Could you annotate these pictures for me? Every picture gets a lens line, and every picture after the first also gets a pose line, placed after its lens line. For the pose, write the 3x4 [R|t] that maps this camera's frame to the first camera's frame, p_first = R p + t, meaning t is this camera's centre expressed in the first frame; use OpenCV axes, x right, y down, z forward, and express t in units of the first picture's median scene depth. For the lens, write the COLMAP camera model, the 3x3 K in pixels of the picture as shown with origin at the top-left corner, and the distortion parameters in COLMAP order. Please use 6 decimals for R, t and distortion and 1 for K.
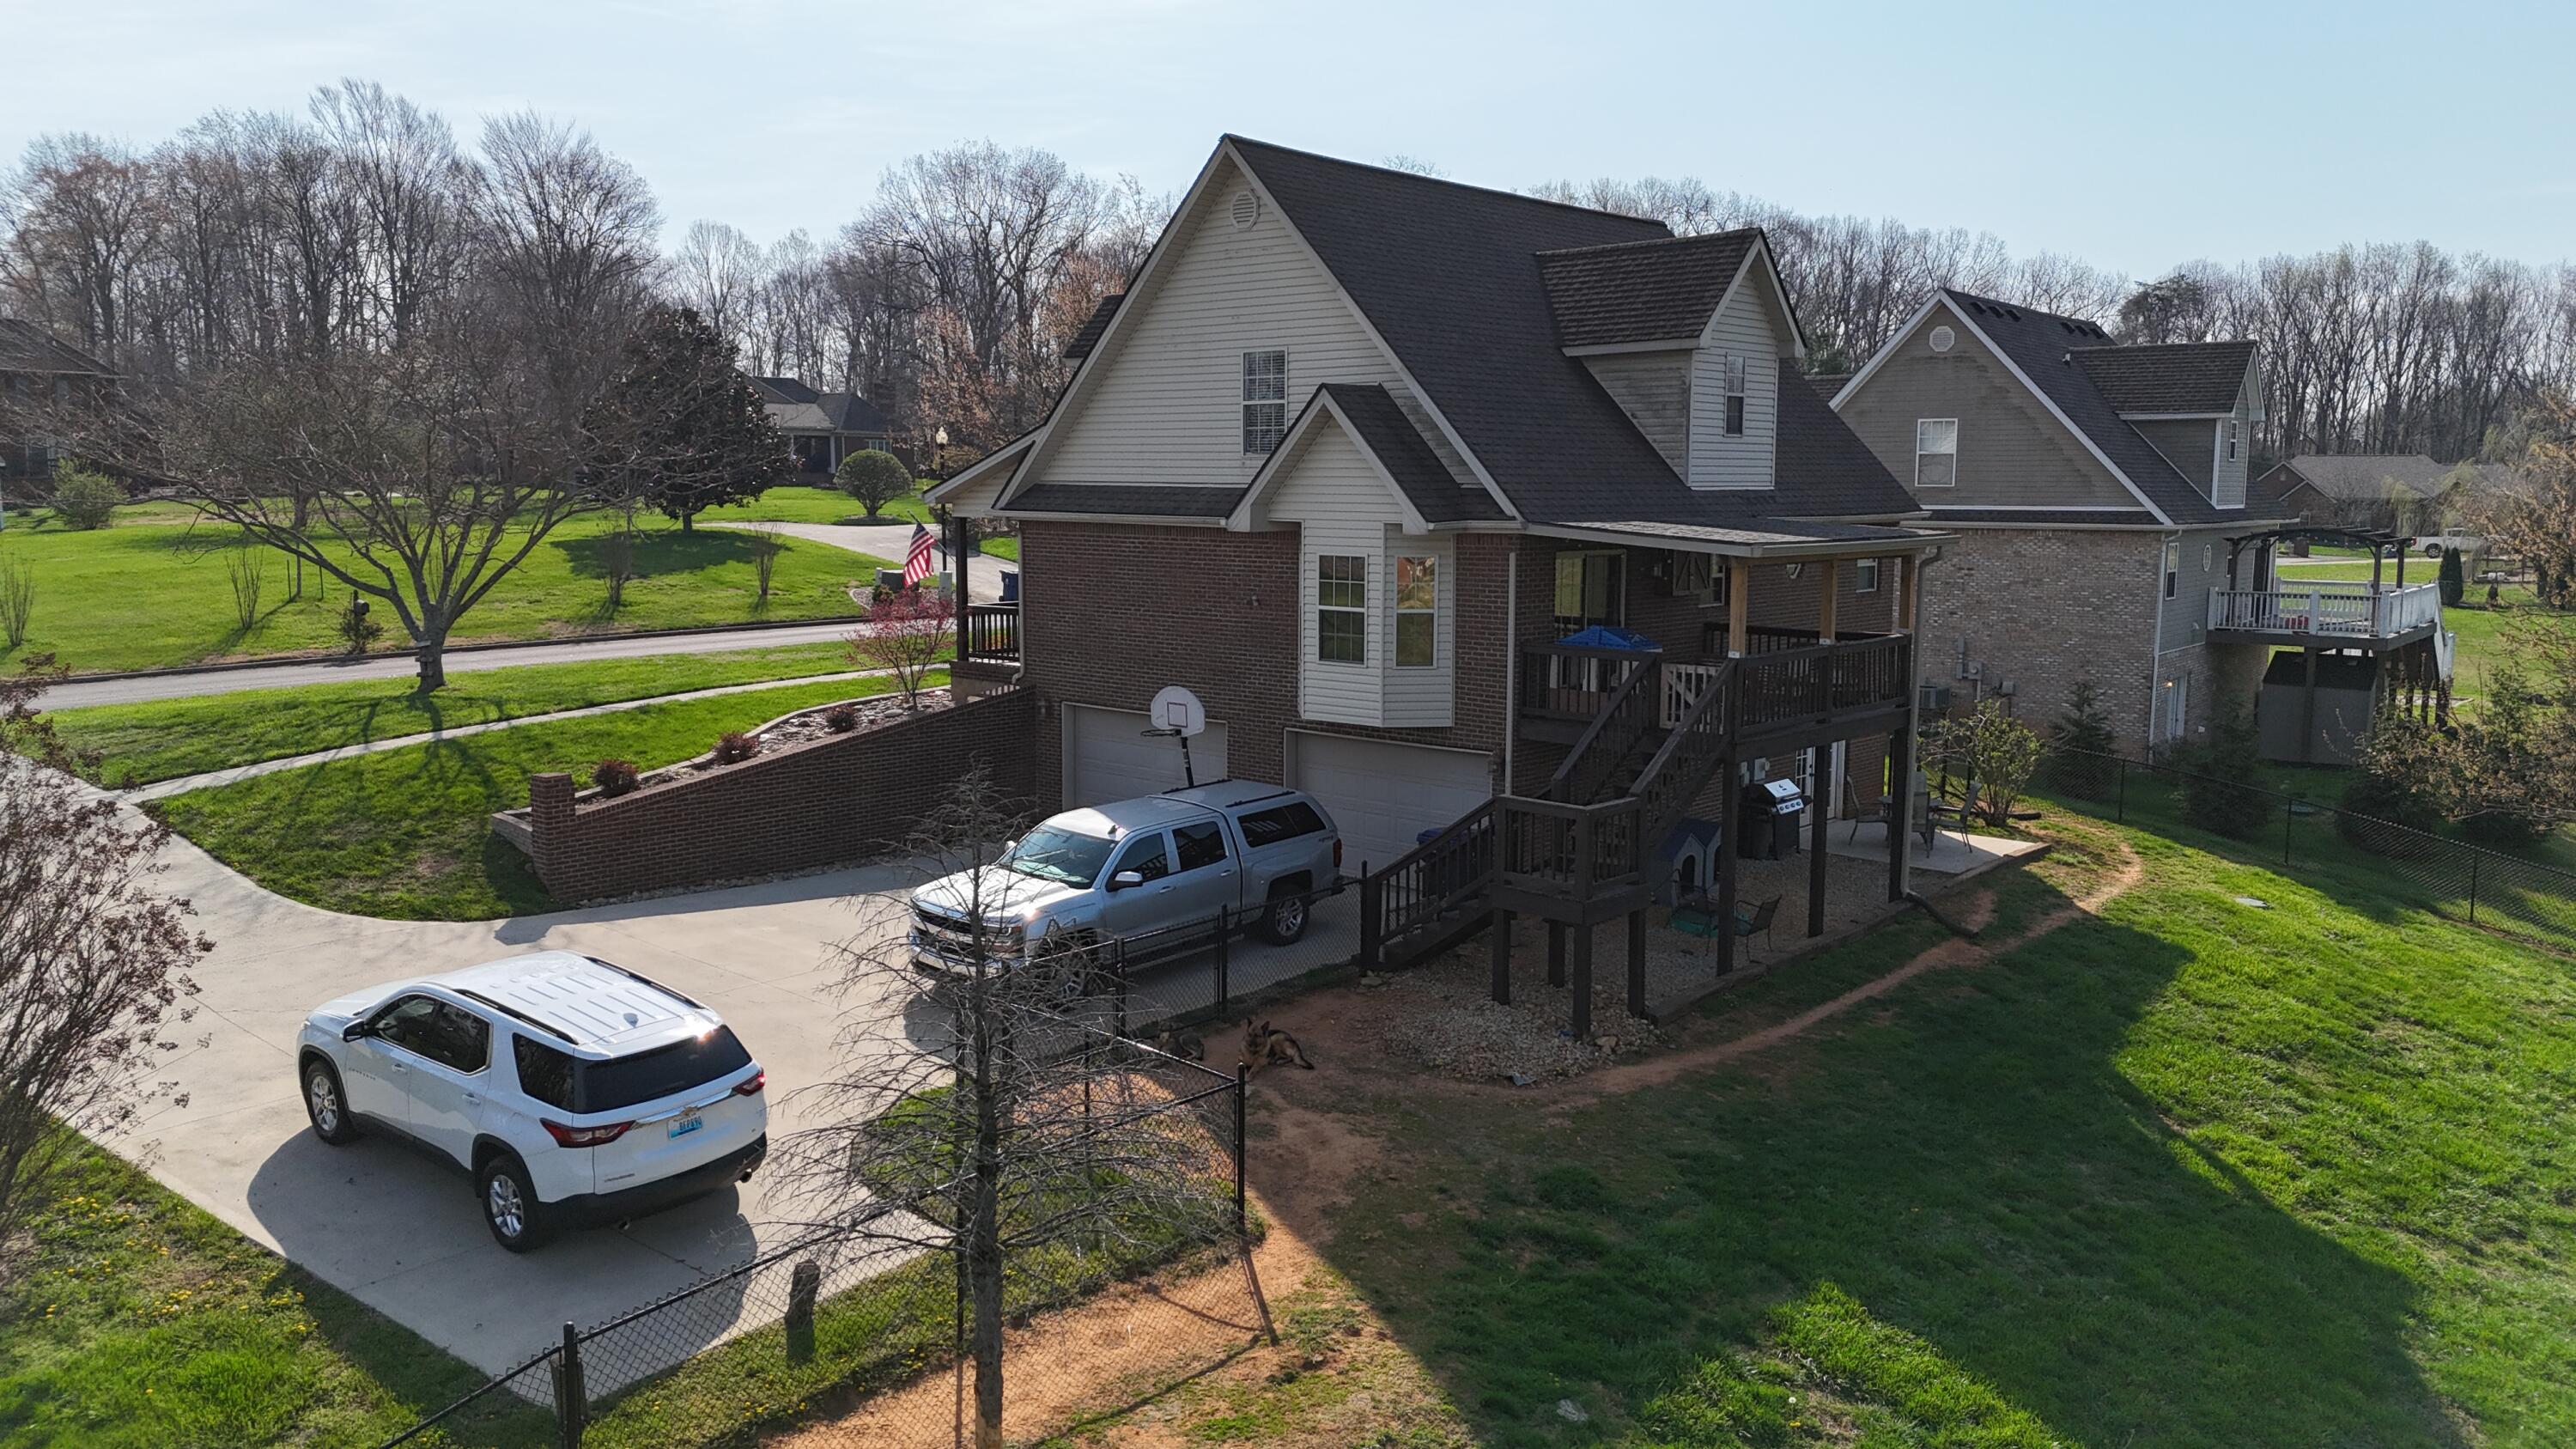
lens RADIAL K [[1909.3, 0, 1304.9], [0, 1909.3, 707.5], [0, 0, 1]] dist [0.062096, -0.062131]
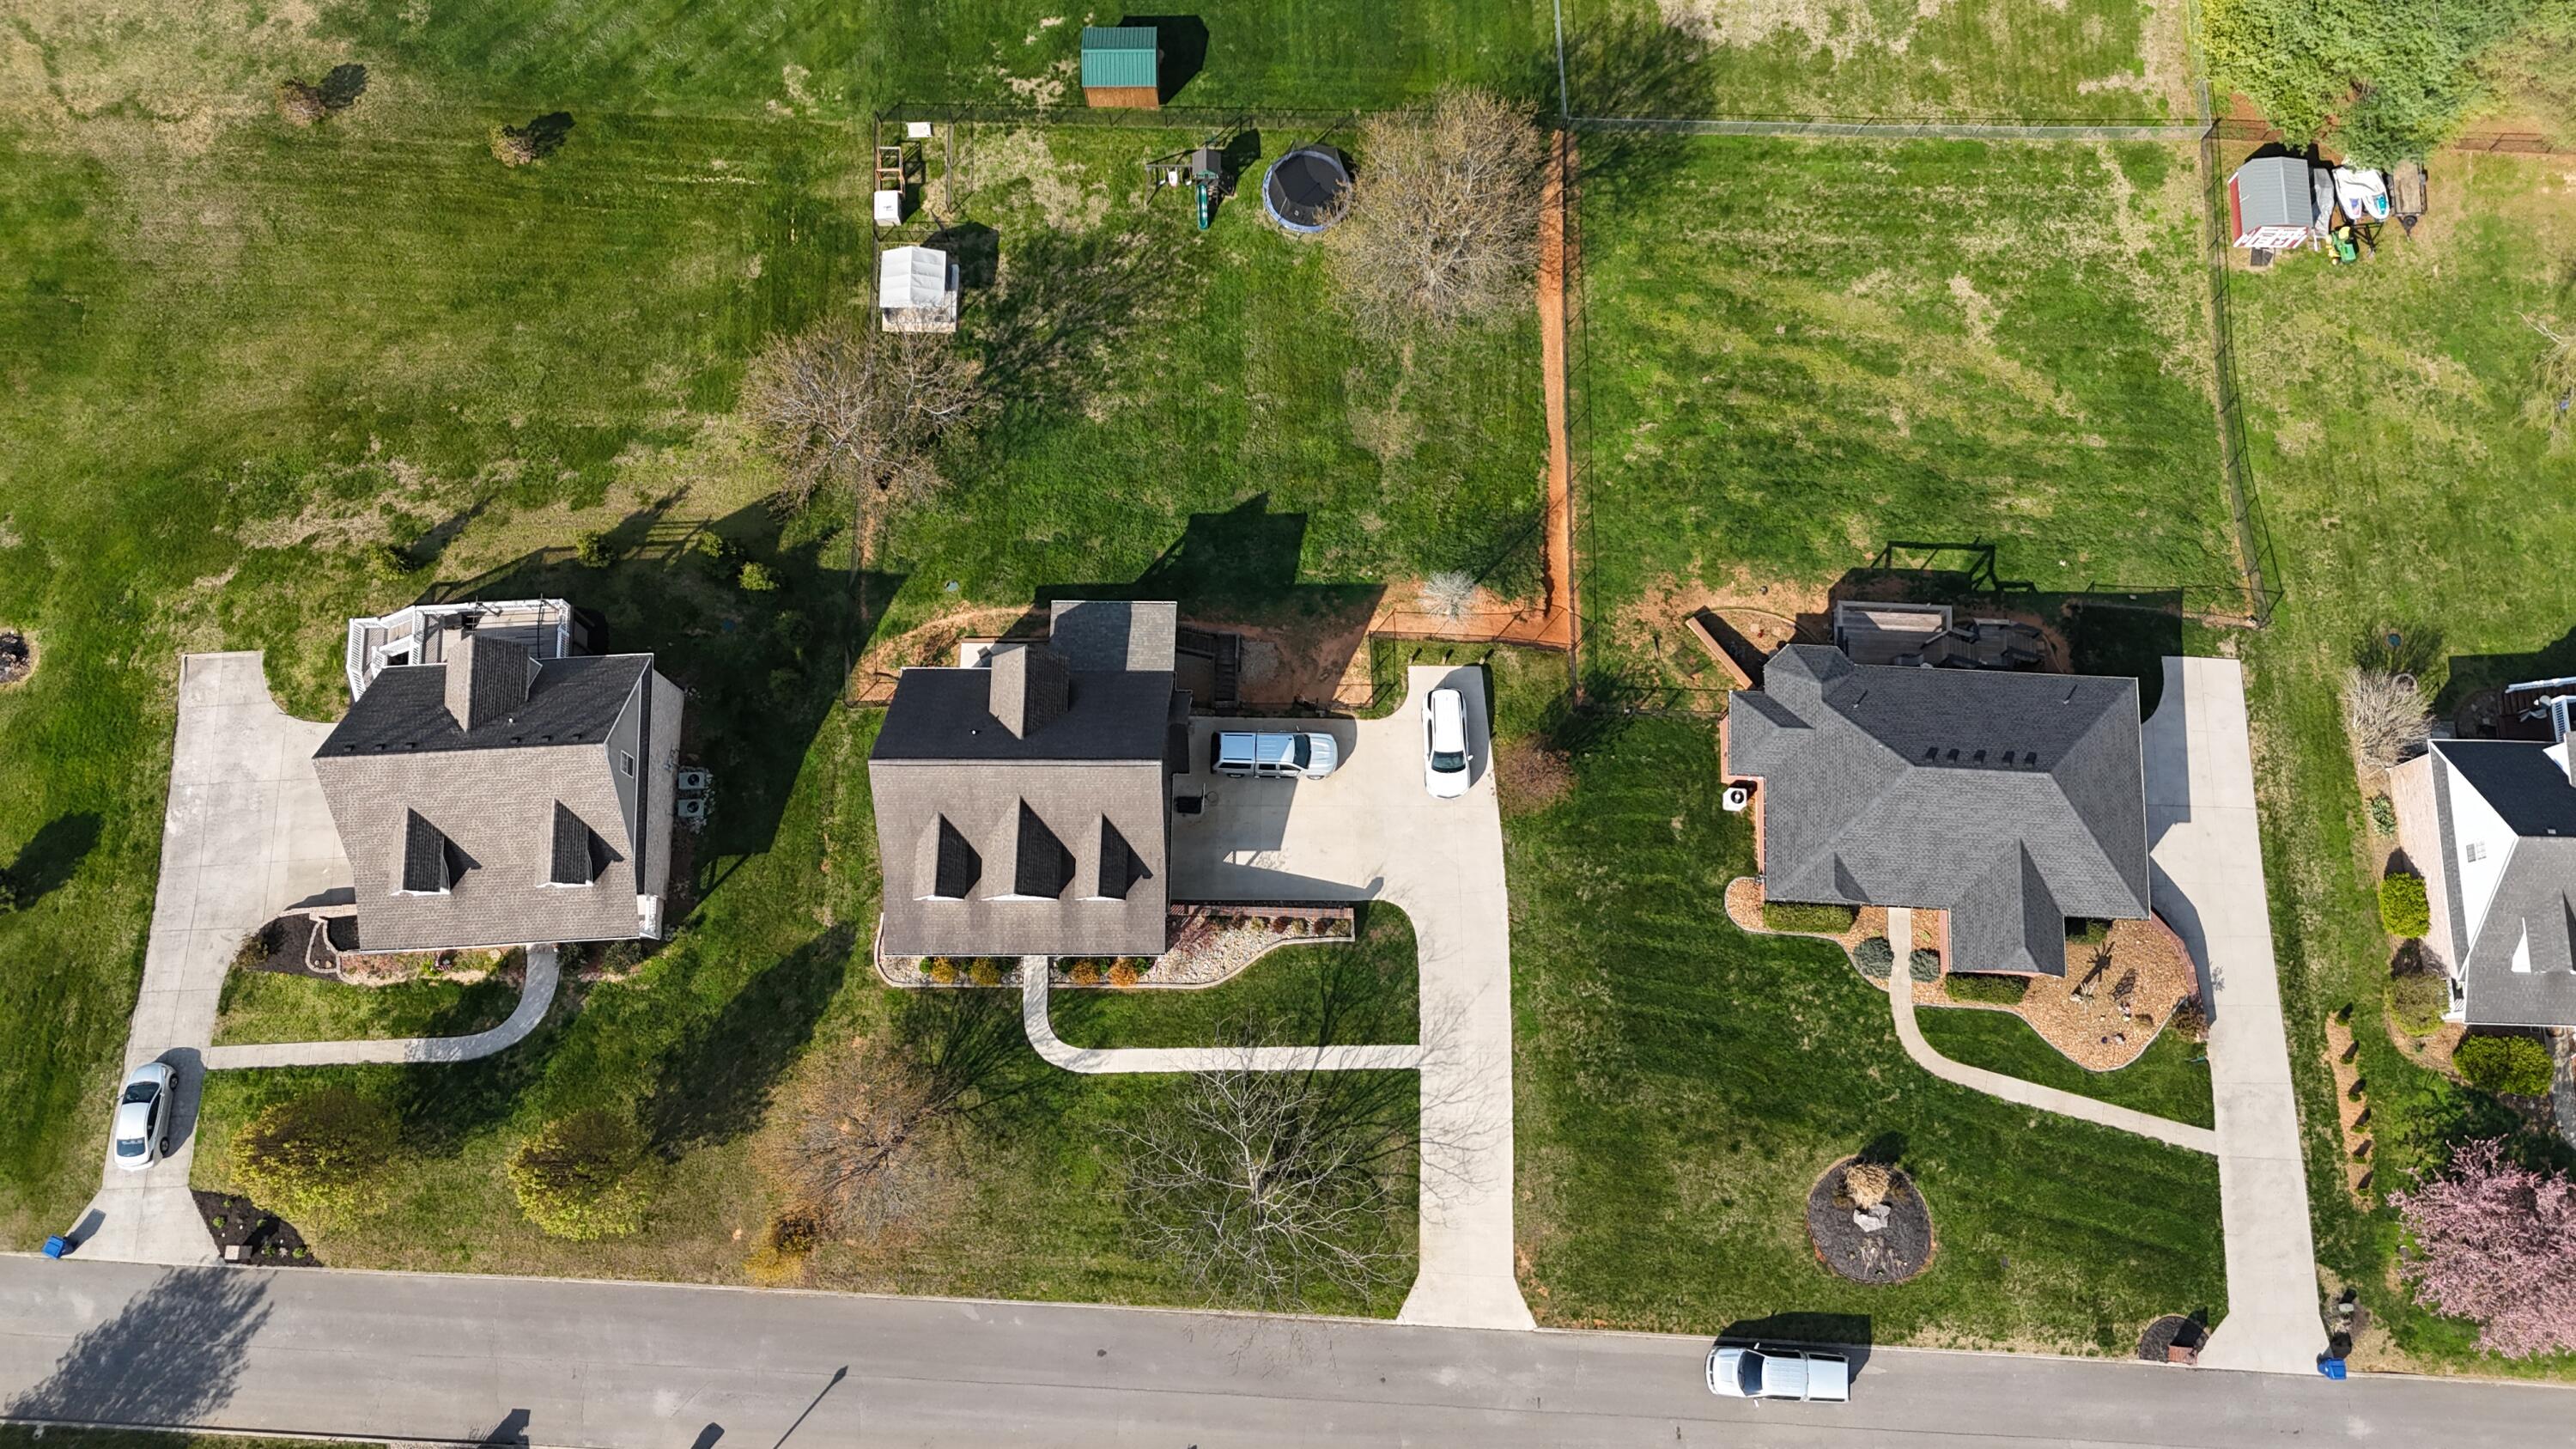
lens RADIAL K [[1909.3, 0, 1323.4], [0, 1909.3, 716.3], [0, 0, 1]] dist [0.062096, -0.062131]
pose [[-0.657458, -0.731023, 0.182631, -0.756295], [0.084056, 0.169711, 0.981903, -3.465831], [-0.748788, 0.660911, -0.050131, 1.023617]]
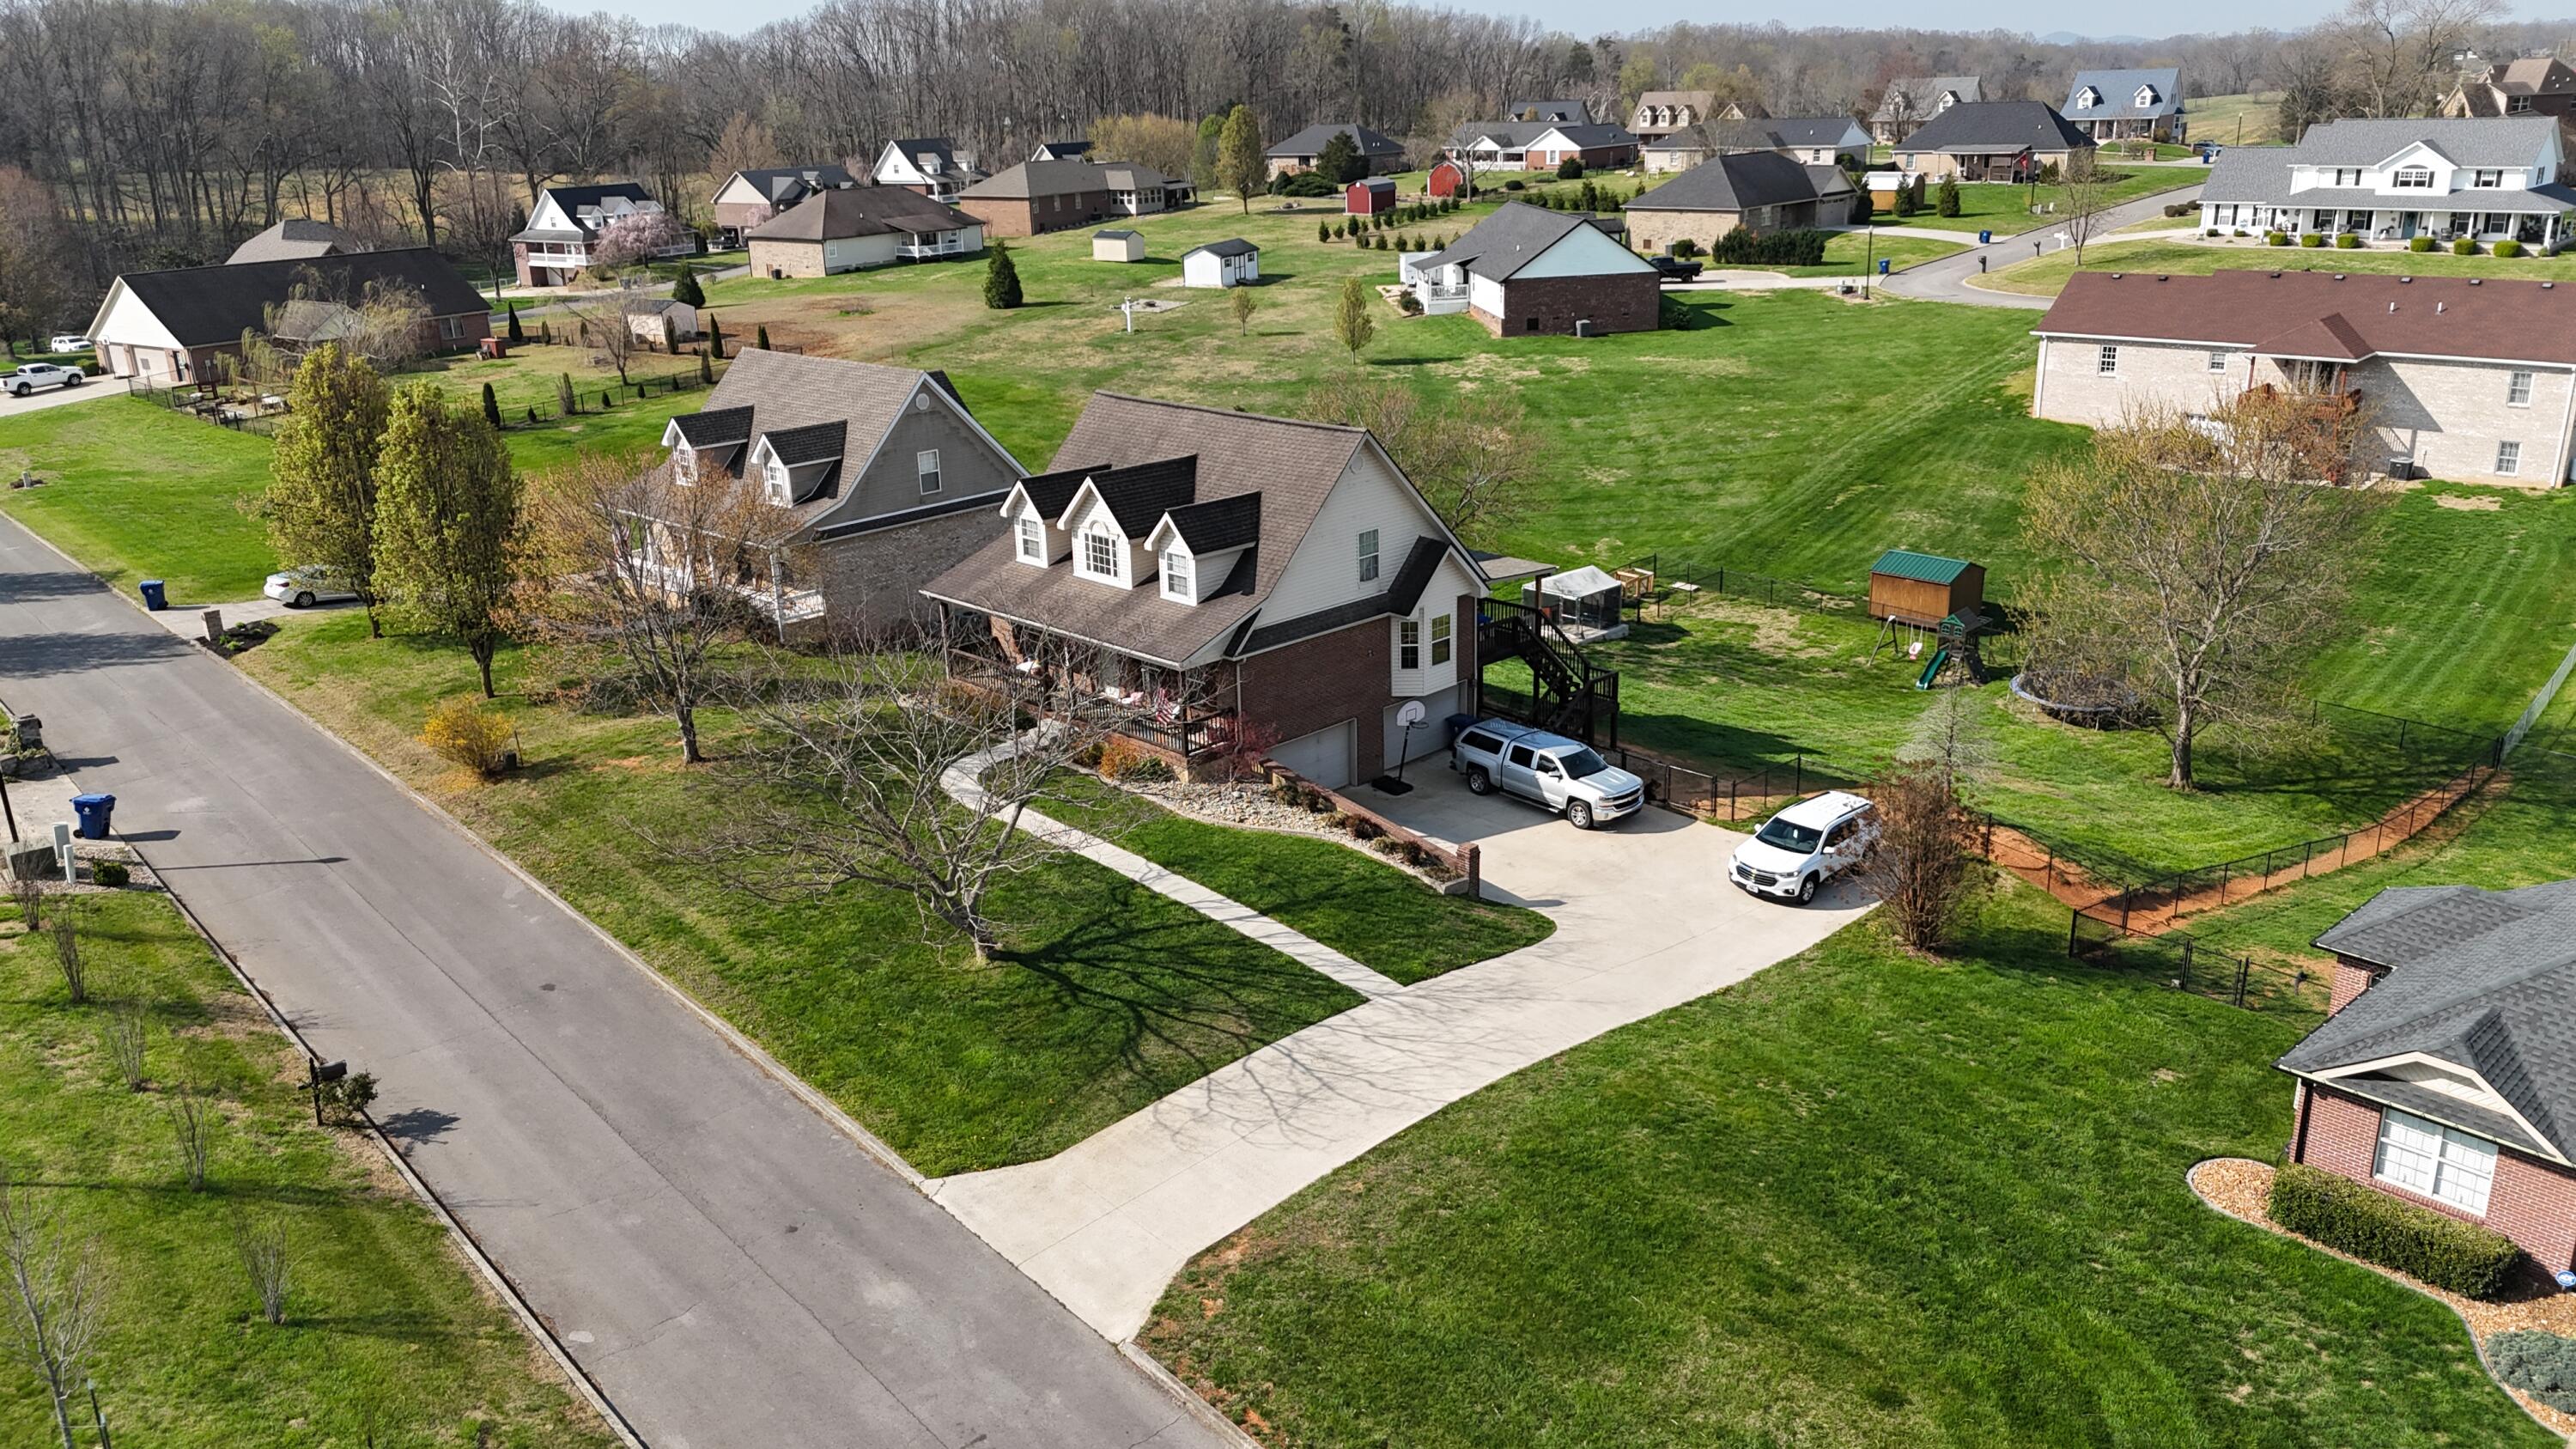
lens RADIAL K [[1909.3, 0, 1289.4], [0, 1909.3, 731.0], [0, 0, 1]] dist [0.062096, -0.062131]
pose [[0.073852, -0.328676, 0.941551, -2.203720], [0.147269, 0.937372, 0.315666, -0.708034], [-0.986335, 0.115349, 0.117631, 0.989172]]
